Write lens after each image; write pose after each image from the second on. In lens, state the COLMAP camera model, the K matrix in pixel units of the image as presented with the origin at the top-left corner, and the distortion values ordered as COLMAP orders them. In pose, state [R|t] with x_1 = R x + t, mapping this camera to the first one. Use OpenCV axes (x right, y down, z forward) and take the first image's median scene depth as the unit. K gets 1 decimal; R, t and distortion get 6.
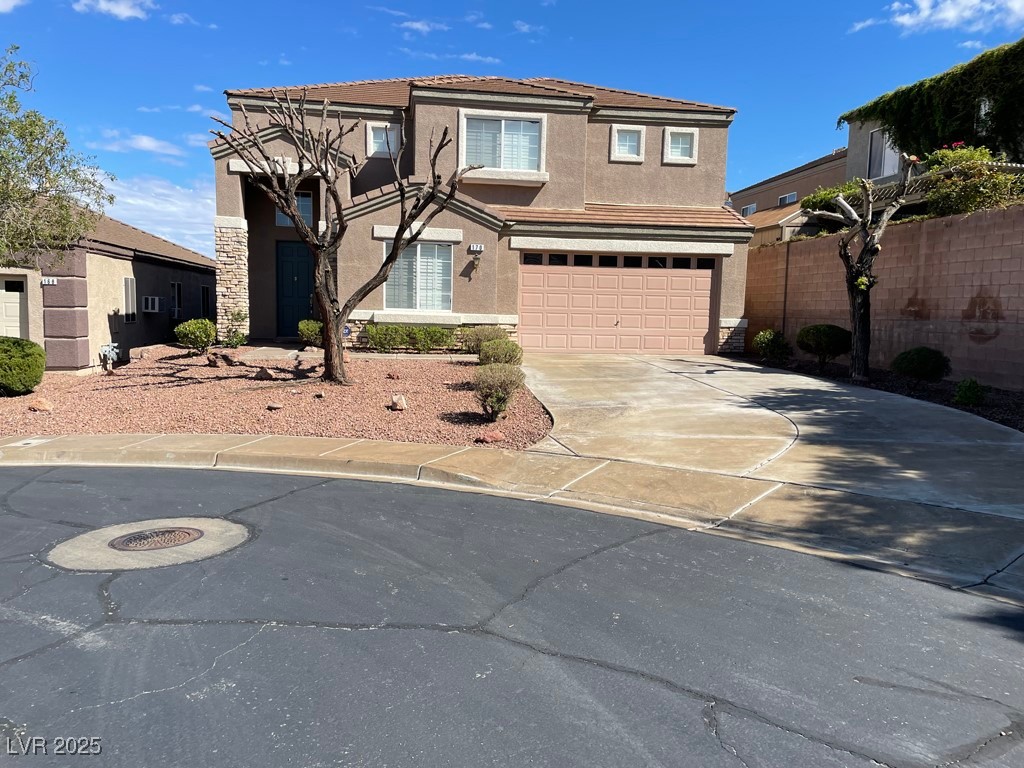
lens RADIAL K [[802.5, 0, 501.5], [0, 802.5, 380.7], [0, 0, 1]] dist [0.092190, -0.126223]
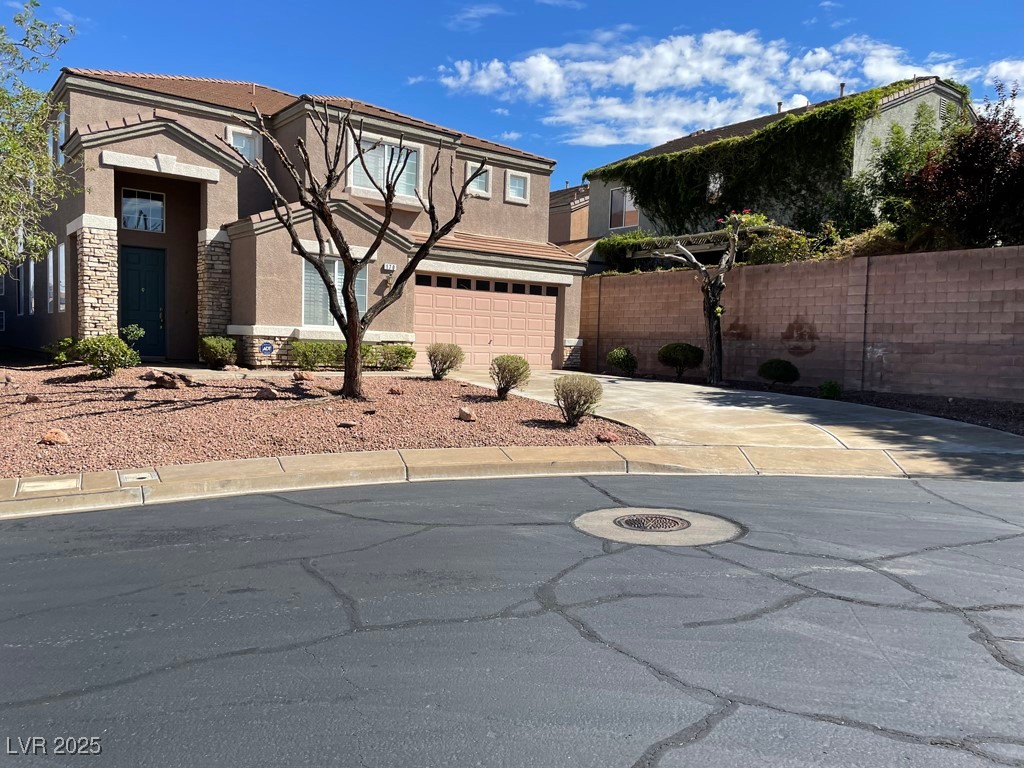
lens RADIAL K [[802.5, 0, 501.5], [0, 802.5, 380.7], [0, 0, 1]] dist [0.092190, -0.126223]
pose [[0.860396, -0.020026, 0.509233, -0.411124], [0.035224, 0.999175, -0.020221, 0.004319], [-0.508408, 0.035336, 0.860391, 0.049343]]
